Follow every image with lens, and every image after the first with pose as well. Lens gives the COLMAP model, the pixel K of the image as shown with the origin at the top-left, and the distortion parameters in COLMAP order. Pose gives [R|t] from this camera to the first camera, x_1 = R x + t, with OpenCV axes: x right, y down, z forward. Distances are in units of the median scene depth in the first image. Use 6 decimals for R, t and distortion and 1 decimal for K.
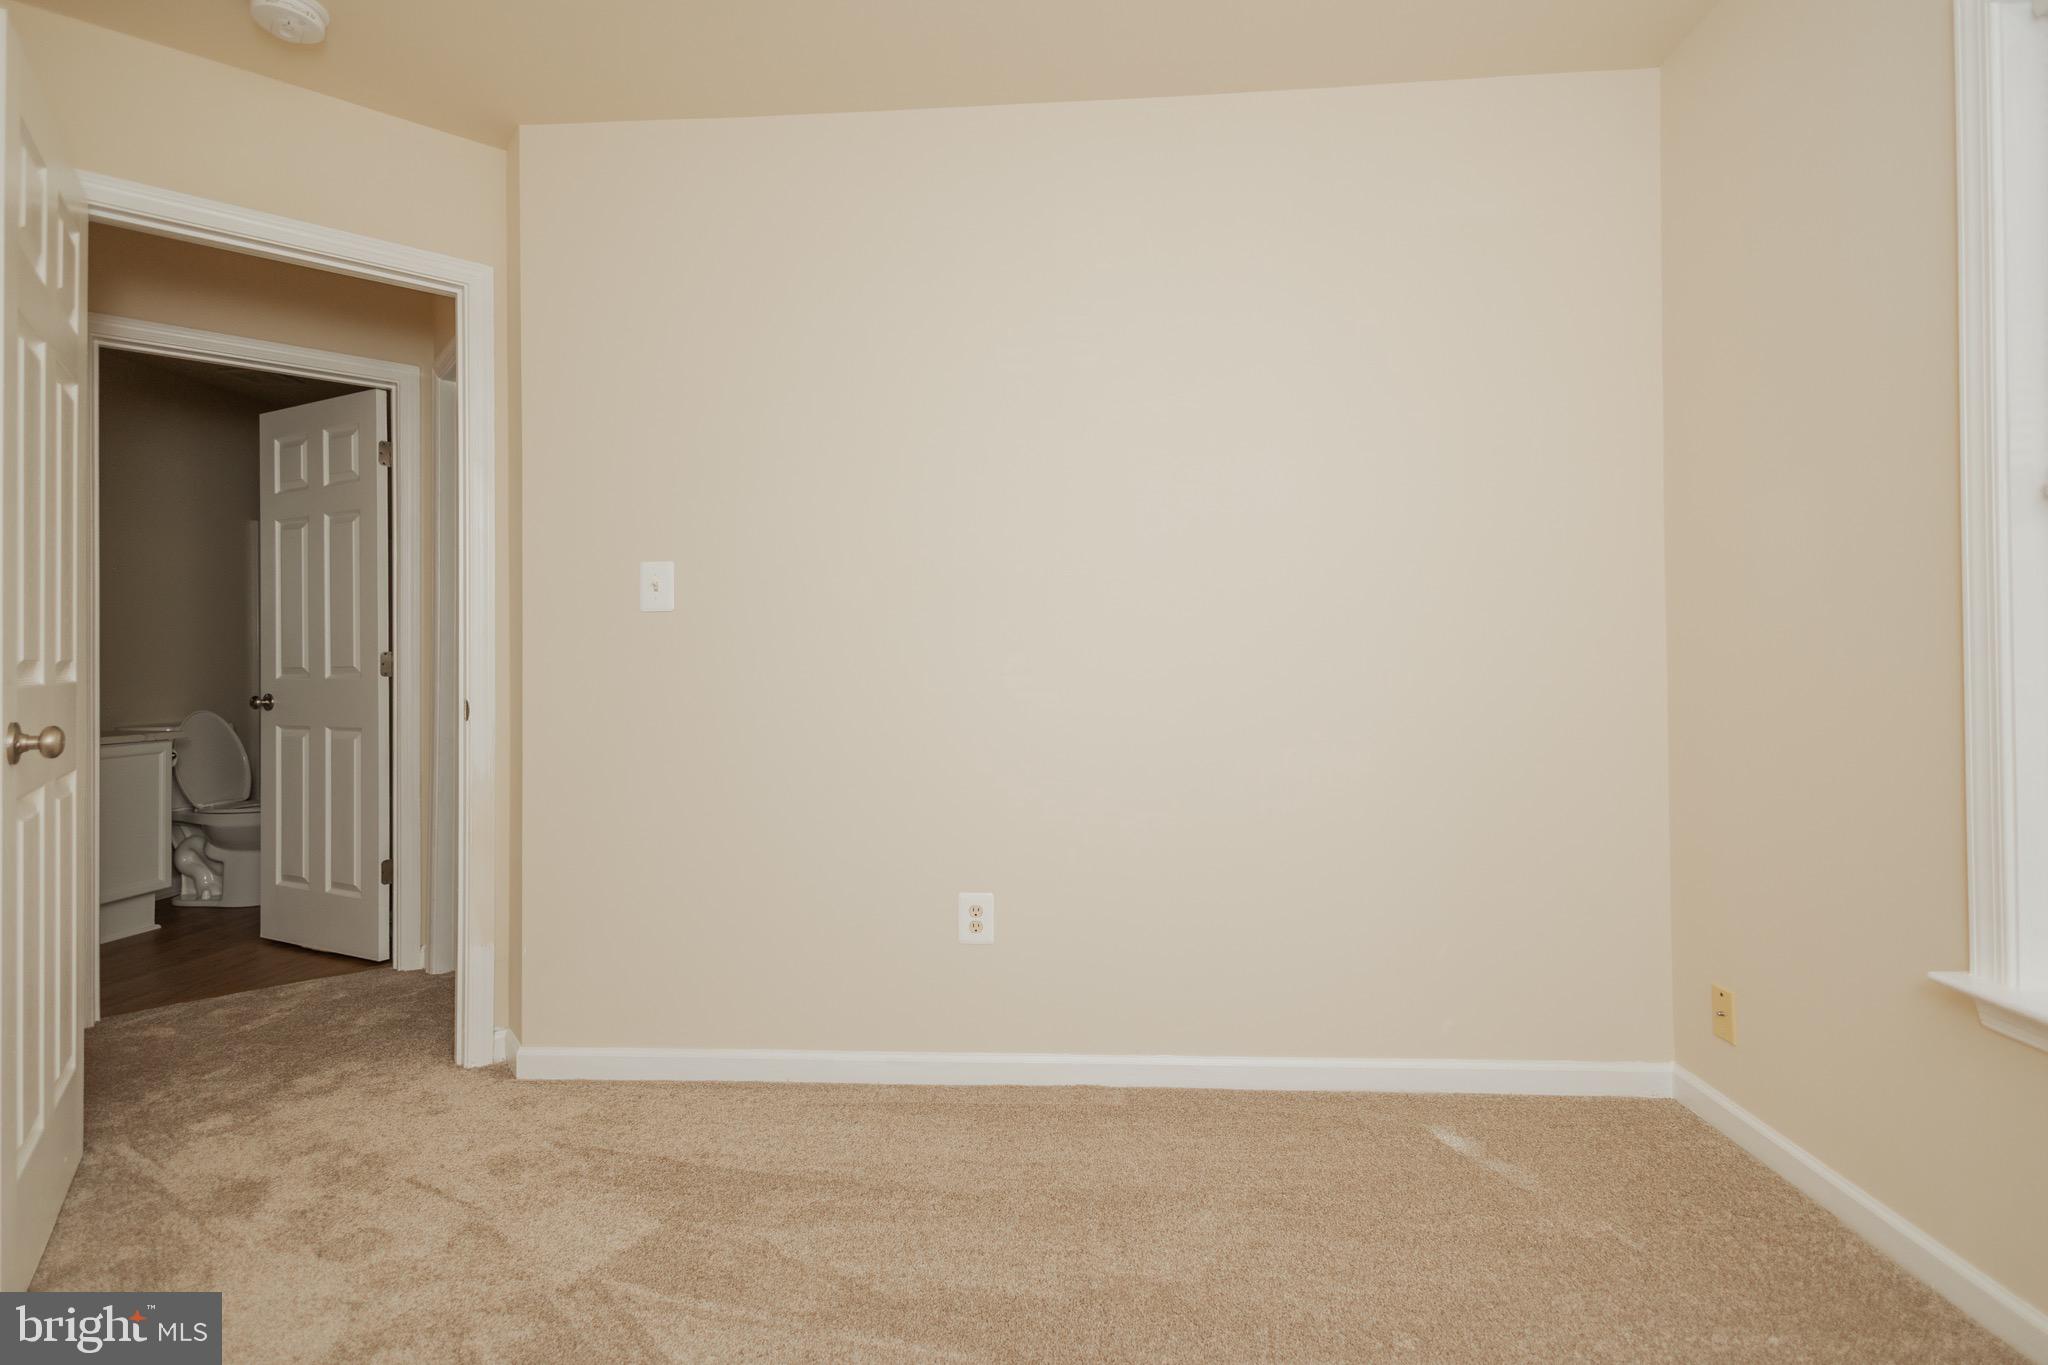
lens RADIAL K [[977.4, 0, 1028.4], [0, 977.4, 669.0], [0, 0, 1]] dist [0.000290, -0.000173]
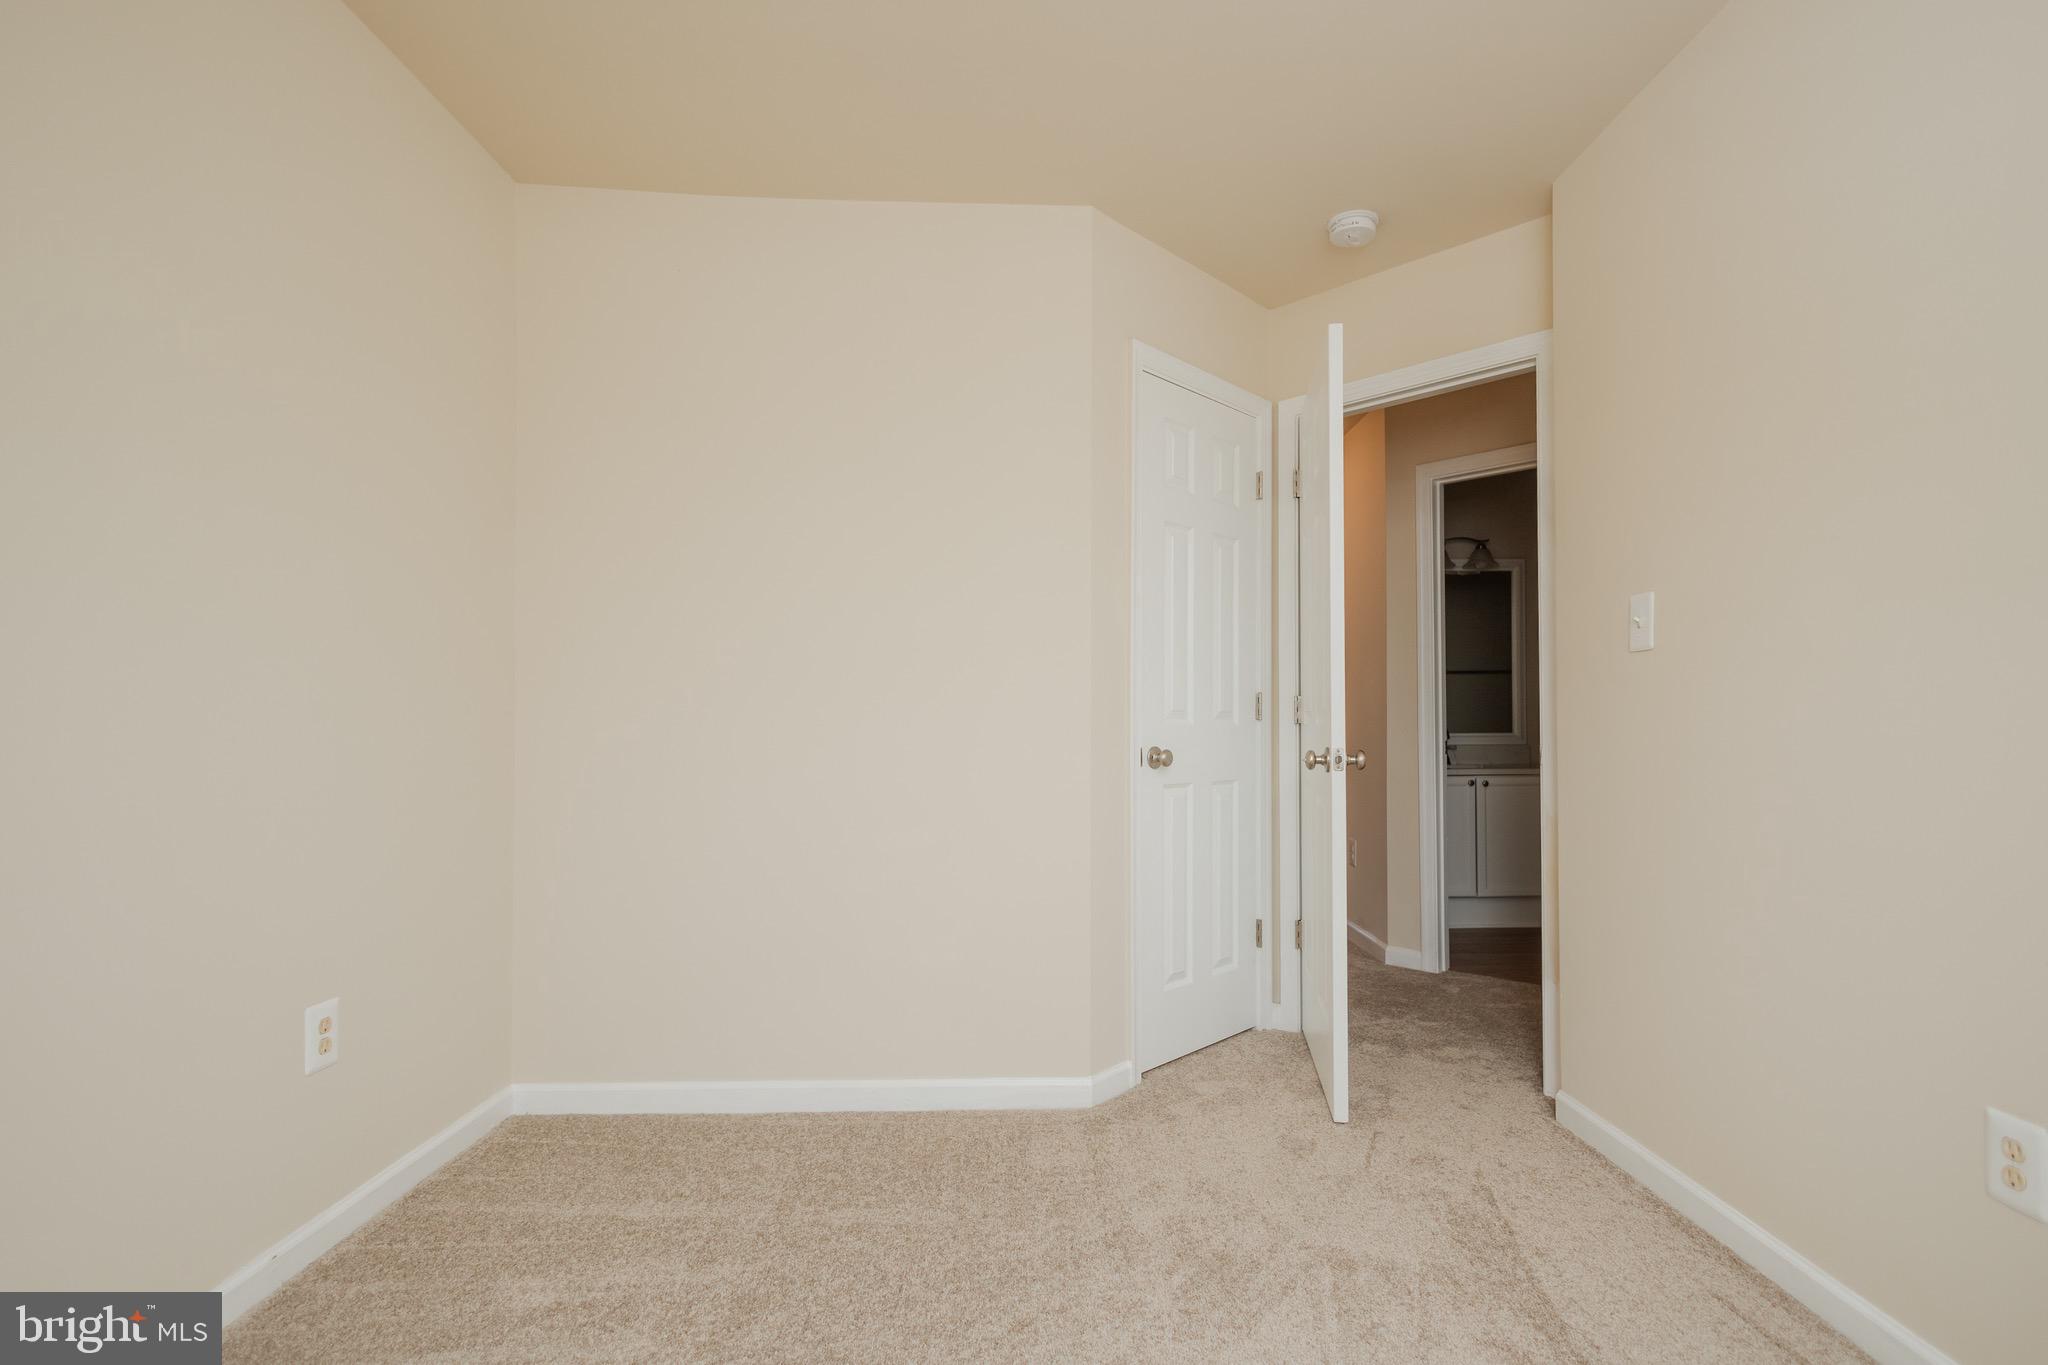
lens RADIAL K [[962.0, 0, 1024.2], [0, 962.0, 682.7], [0, 0, 1]] dist [0.000851, -0.000240]
pose [[0.076568, -0.032283, -0.996542, 0.443206], [0.004853, 0.999476, -0.032005, -0.004103], [0.997053, -0.002385, 0.076684, 0.376091]]
